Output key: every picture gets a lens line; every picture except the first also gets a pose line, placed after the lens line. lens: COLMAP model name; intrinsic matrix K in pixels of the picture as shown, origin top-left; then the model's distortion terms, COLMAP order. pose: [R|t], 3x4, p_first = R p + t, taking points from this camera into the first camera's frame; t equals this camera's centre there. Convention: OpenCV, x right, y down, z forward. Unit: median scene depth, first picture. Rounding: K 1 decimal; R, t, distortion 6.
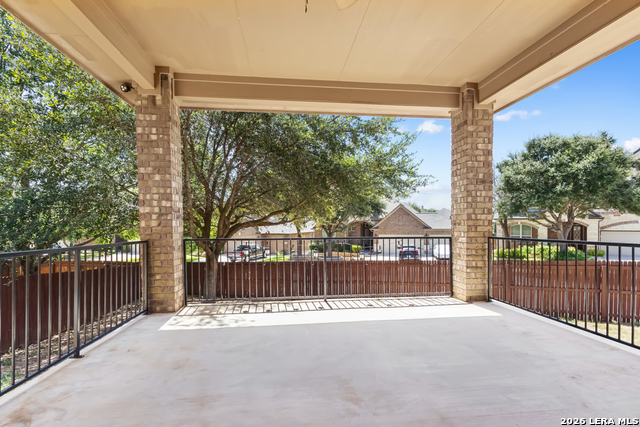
lens RADIAL K [[297.7, 0, 324.2], [0, 297.7, 224.2], [0, 0, 1]] dist [0.002388, 0.001675]
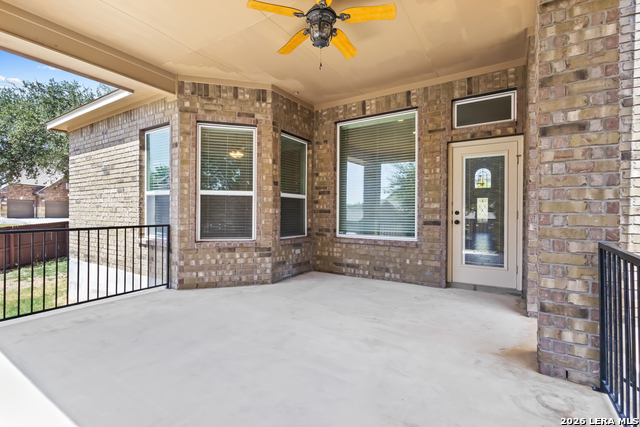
lens RADIAL K [[297.7, 0, 320.3], [0, 297.7, 211.9], [0, 0, 1]] dist [0.002388, 0.001675]
pose [[-0.769161, 0.004483, 0.639039, -0.619611], [0.001457, 0.999985, -0.005261, 0.003156], [-0.639053, -0.003116, -0.769156, 1.338525]]
